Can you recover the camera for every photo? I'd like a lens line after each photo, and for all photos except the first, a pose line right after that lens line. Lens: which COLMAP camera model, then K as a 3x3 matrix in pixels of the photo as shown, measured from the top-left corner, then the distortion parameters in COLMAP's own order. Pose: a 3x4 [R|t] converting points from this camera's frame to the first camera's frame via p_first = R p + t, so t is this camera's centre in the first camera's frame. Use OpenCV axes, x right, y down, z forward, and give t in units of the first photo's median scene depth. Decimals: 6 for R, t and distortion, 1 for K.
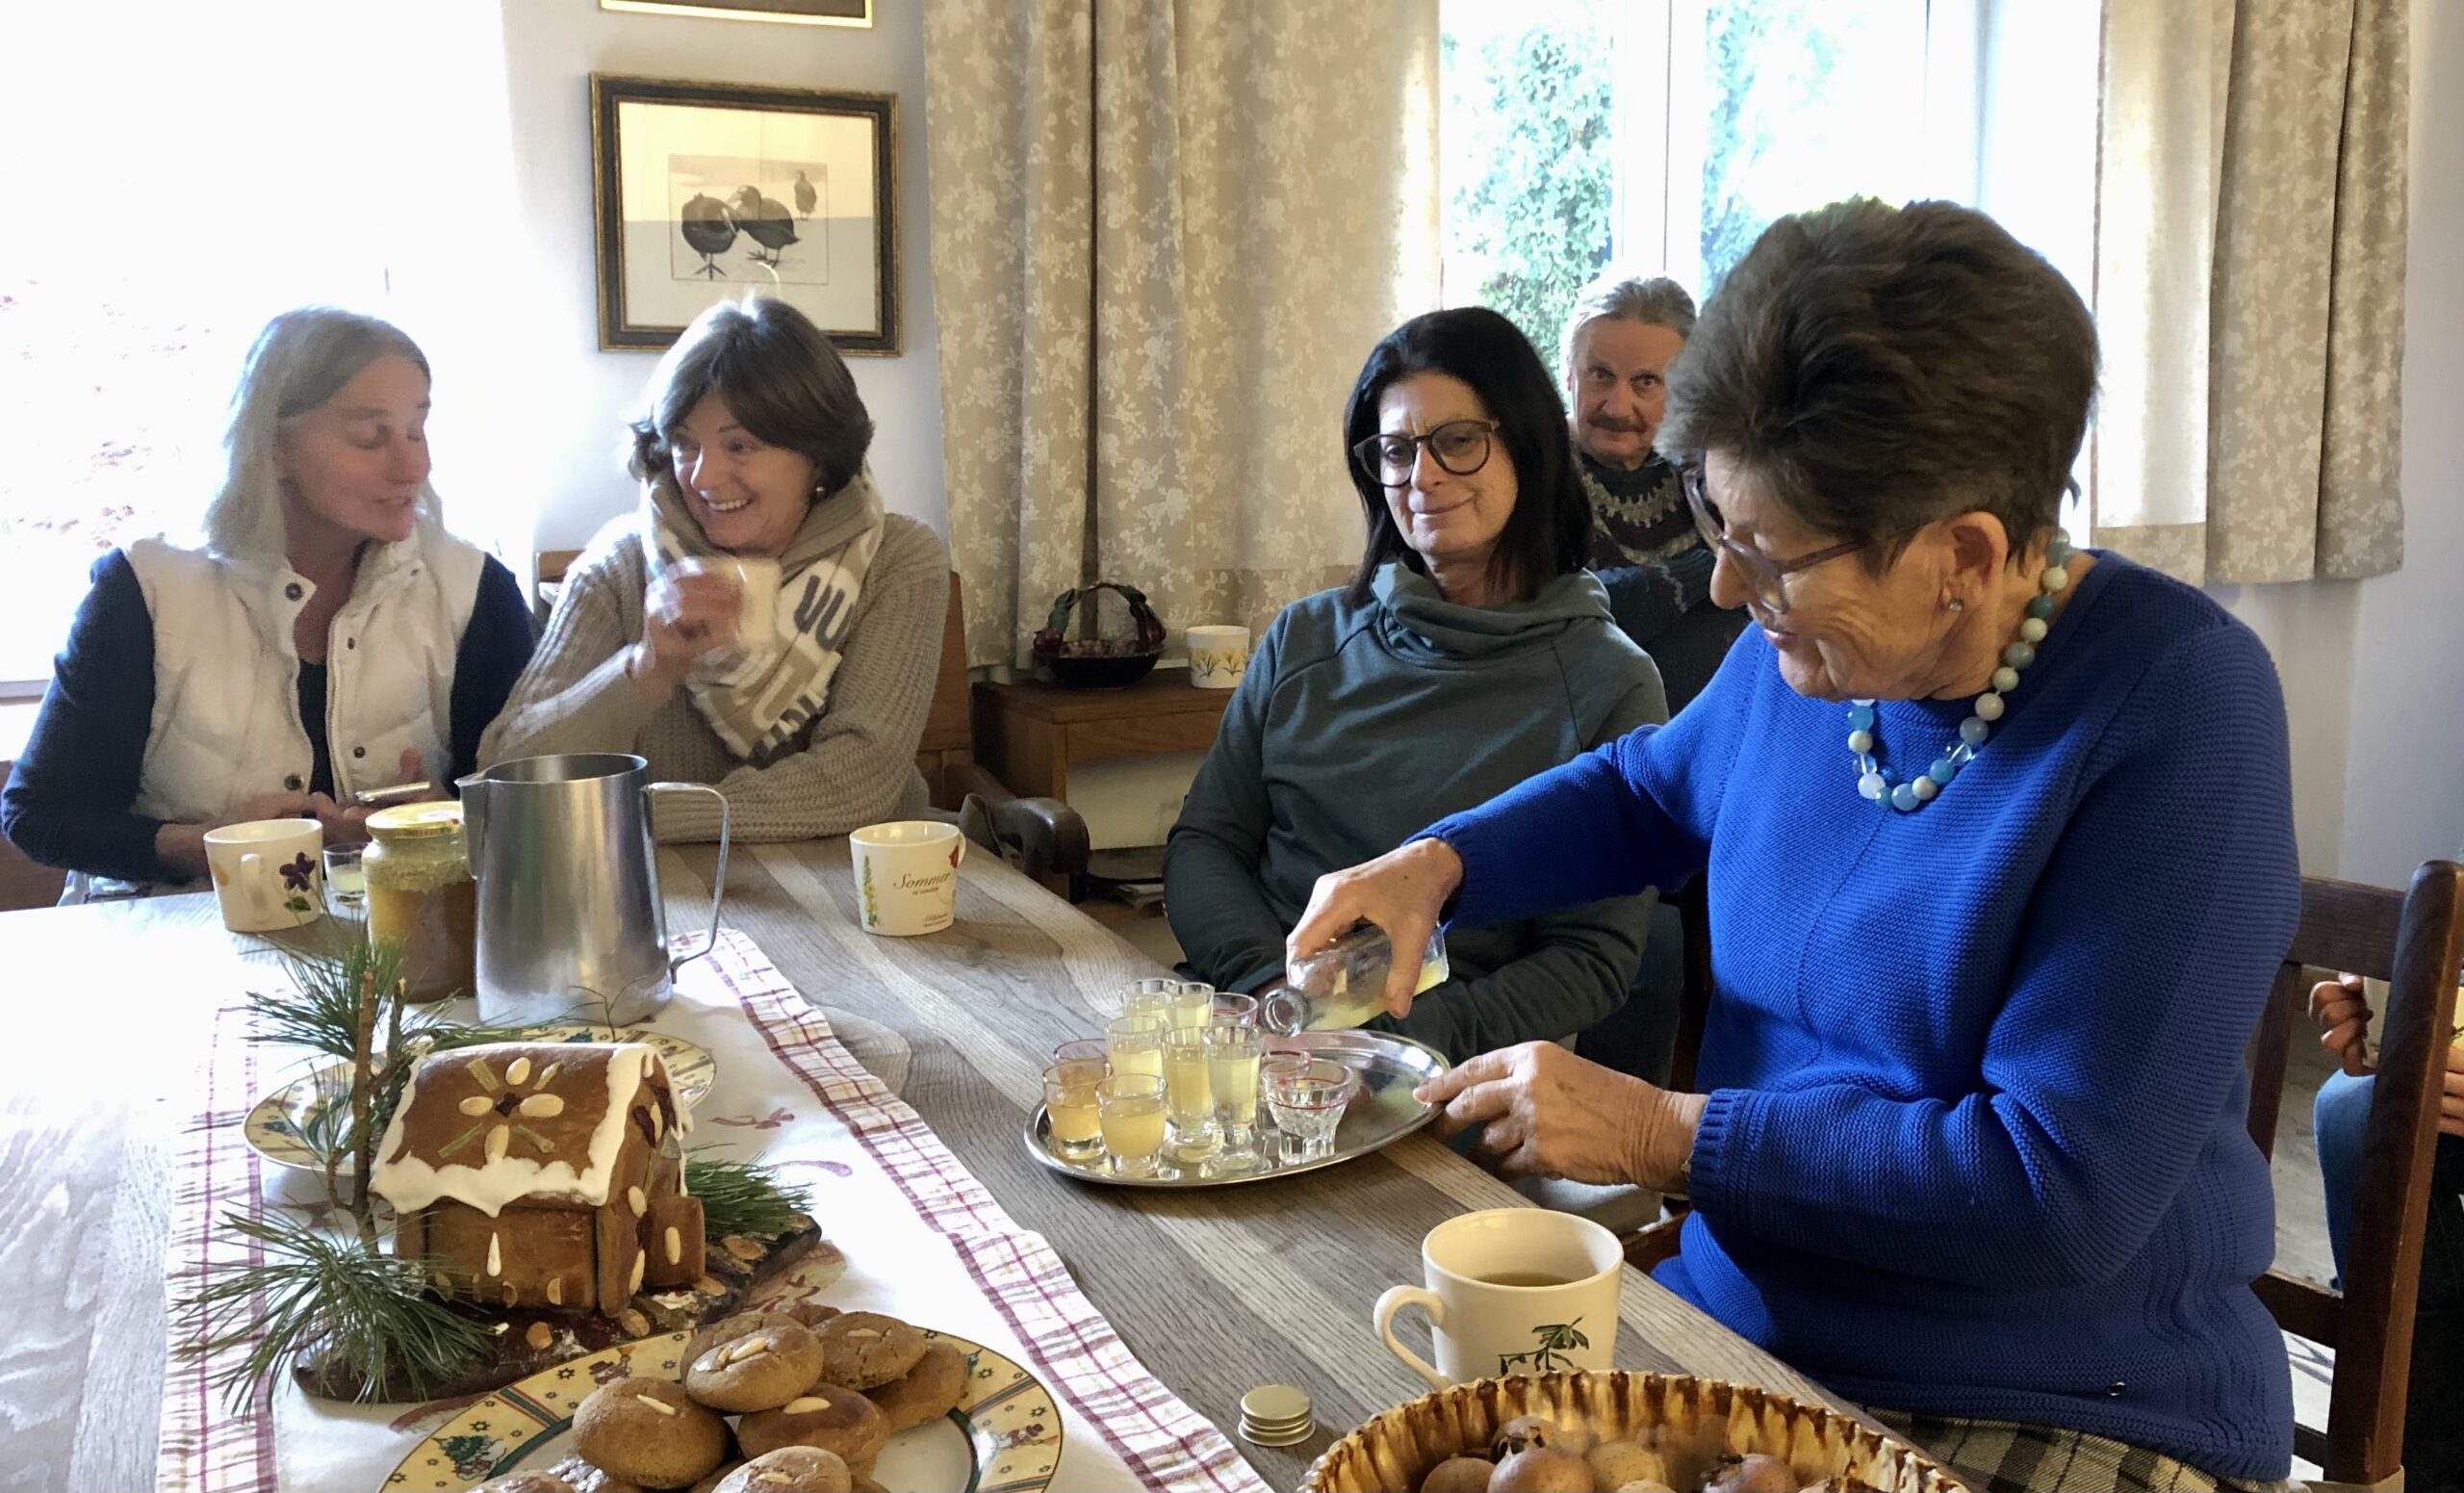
lens RADIAL K [[2111.0, 0, 1232.0], [0, 2111.0, 746.5], [0, 0, 1]] dist [0.058732, -0.001566]
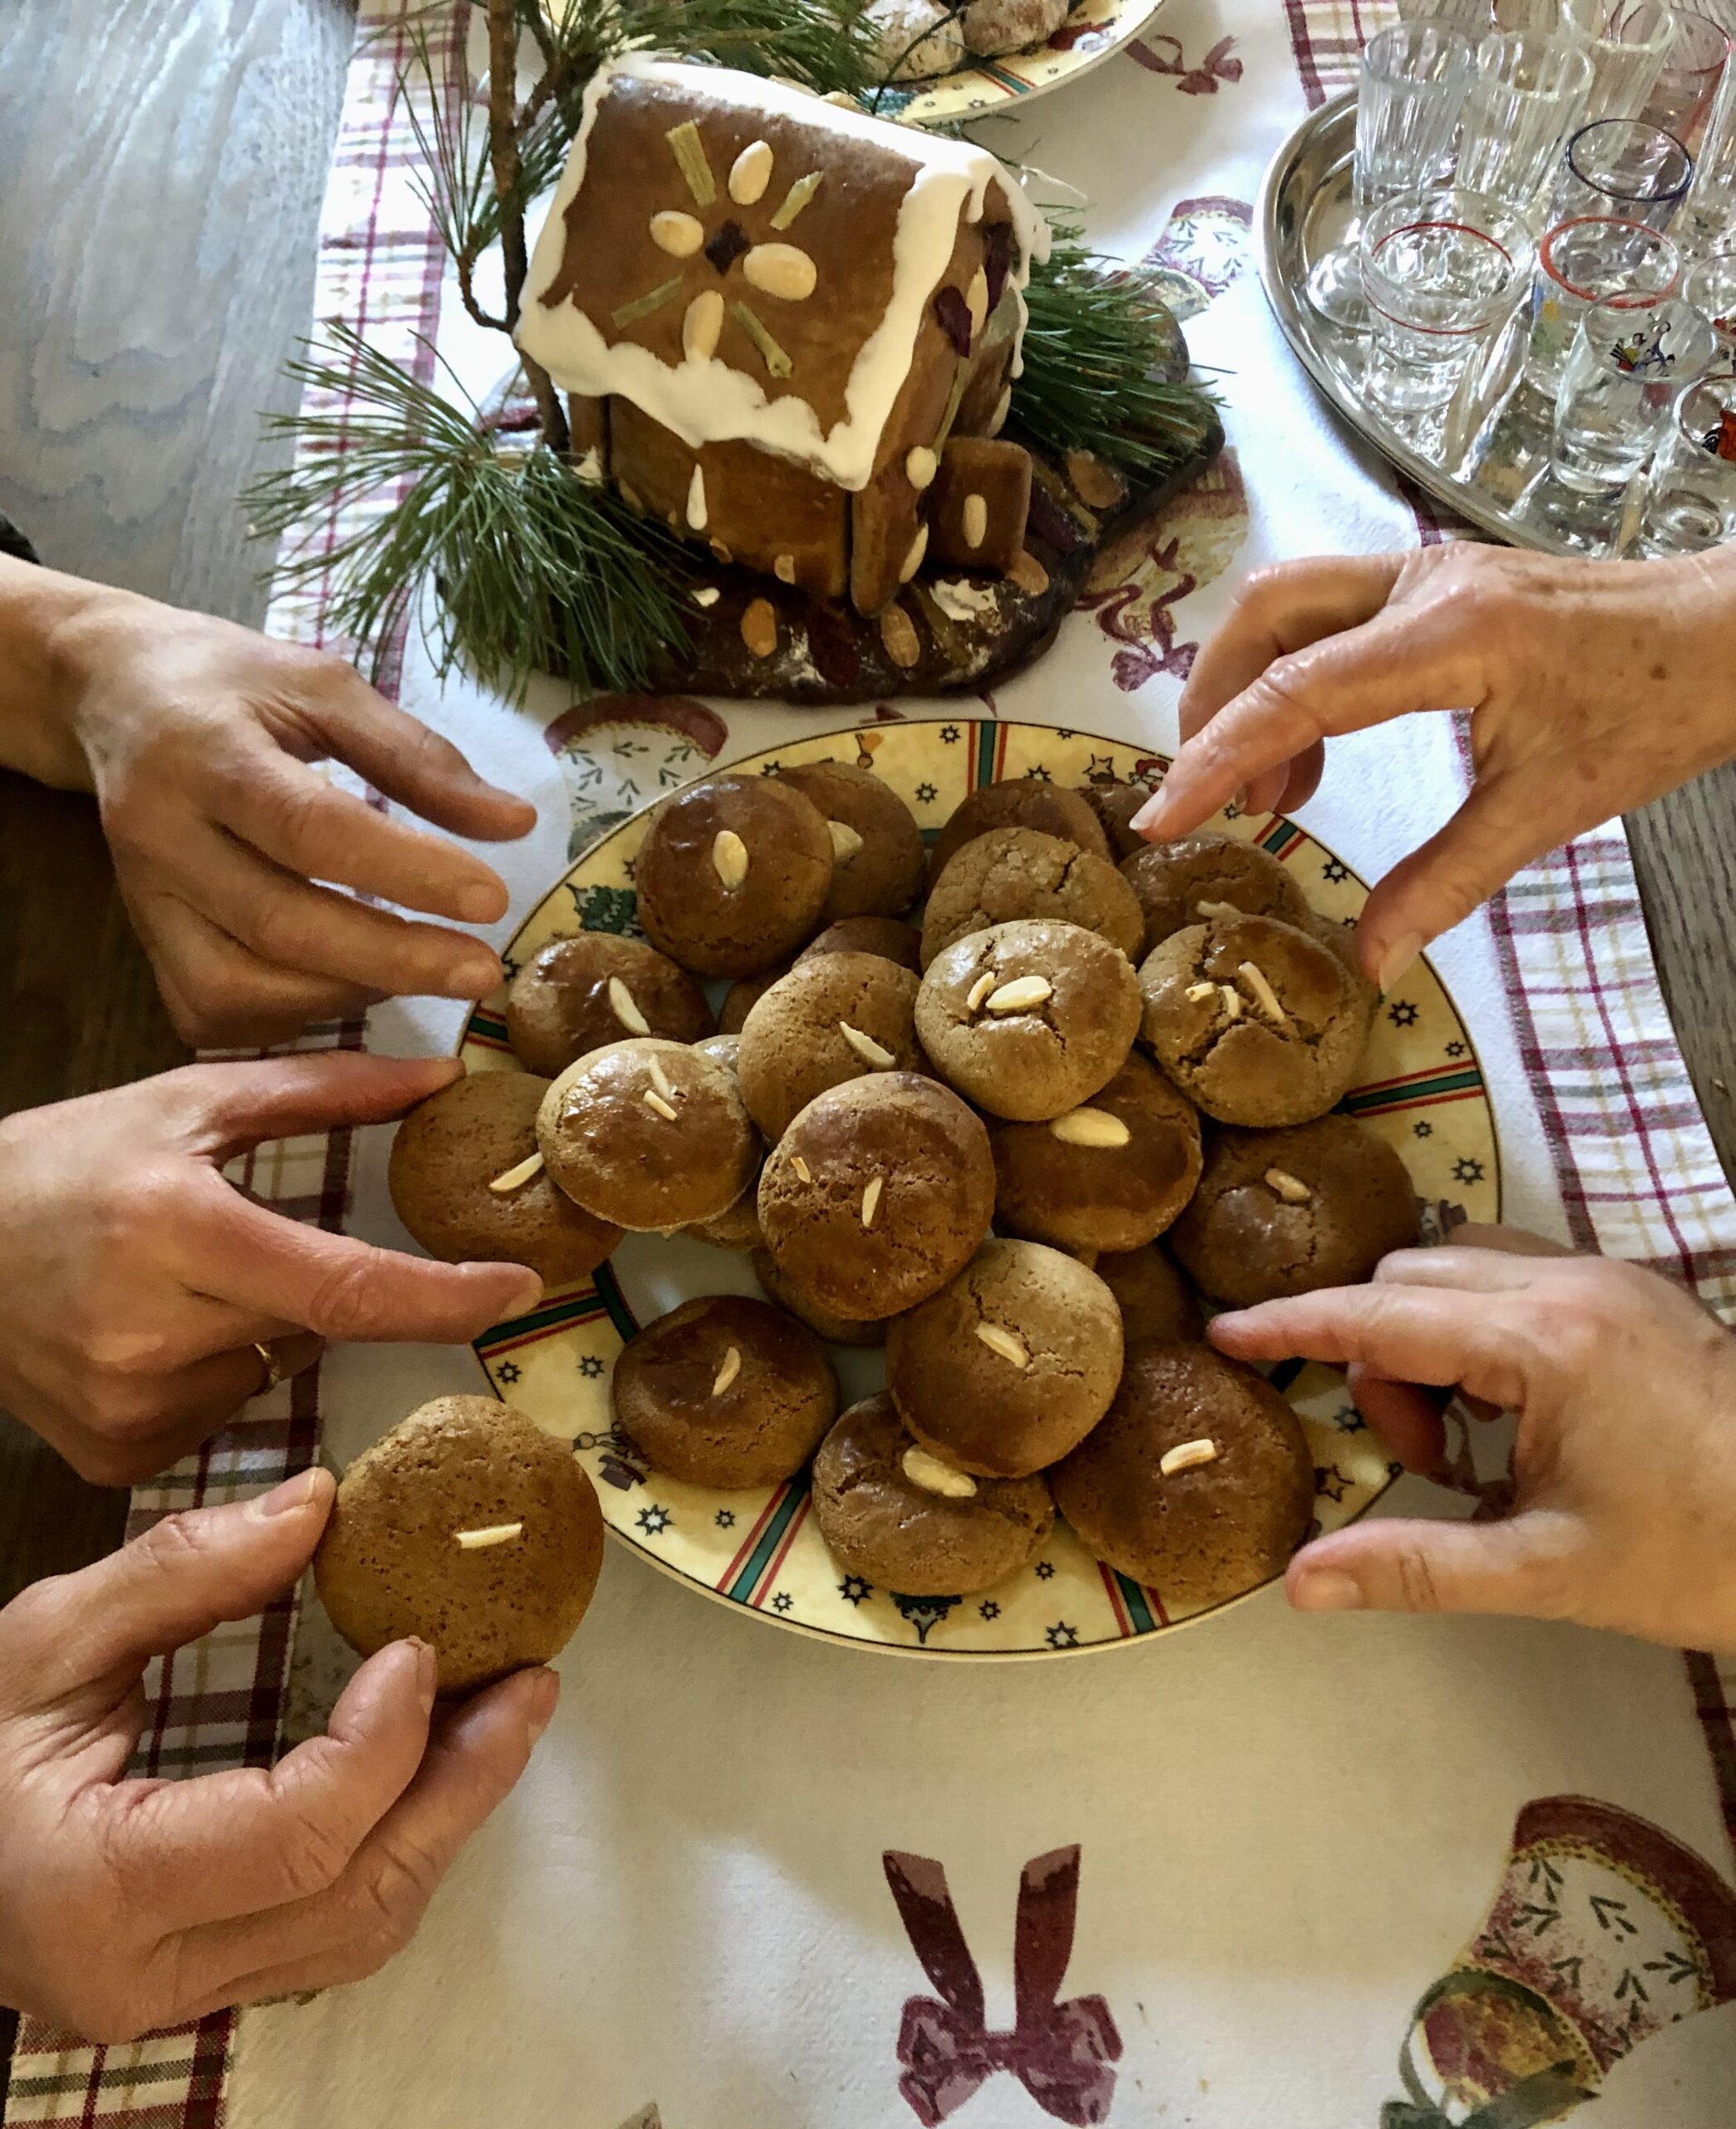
lens RADIAL K [[1849.3, 0, 868.0], [0, 1849.3, 1064.5], [0, 0, 1]] dist [-0.001226, -0.003033]
pose [[0.919877, 0.349873, -0.177246, -0.146774], [-0.074238, 0.599071, 0.797247, -0.093625], [0.385118, -0.720211, 0.577045, 0.587085]]
